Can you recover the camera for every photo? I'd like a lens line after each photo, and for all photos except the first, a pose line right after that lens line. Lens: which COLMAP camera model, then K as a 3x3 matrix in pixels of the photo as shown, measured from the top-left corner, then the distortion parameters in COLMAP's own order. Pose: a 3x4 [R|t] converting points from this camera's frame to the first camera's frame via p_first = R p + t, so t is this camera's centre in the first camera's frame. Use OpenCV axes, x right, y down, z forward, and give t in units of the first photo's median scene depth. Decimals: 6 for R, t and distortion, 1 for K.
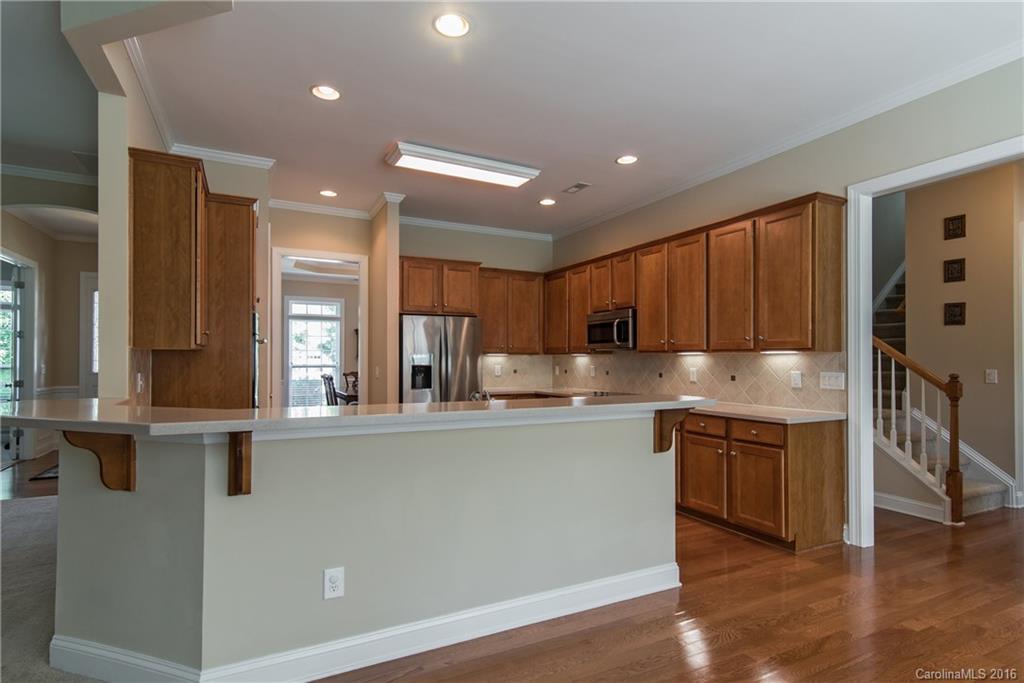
lens RADIAL K [[510.8, 0, 509.7], [0, 510.8, 348.9], [0, 0, 1]] dist [0.002683, 0.001112]
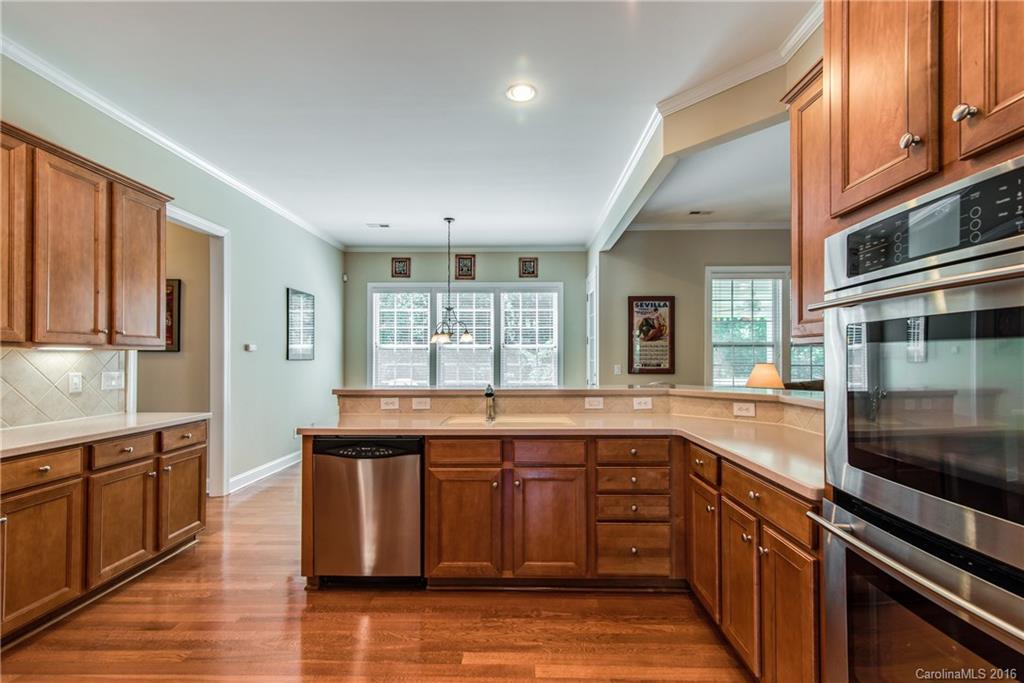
lens RADIAL K [[461.0, 0, 521.5], [0, 461.0, 356.5], [0, 0, 1]] dist [0.016820, -0.000325]
pose [[-0.891418, 0.007881, 0.453114, -0.419382], [0.000415, 0.999863, -0.016573, 0.030510], [-0.453183, -0.014586, -0.891298, 1.364734]]
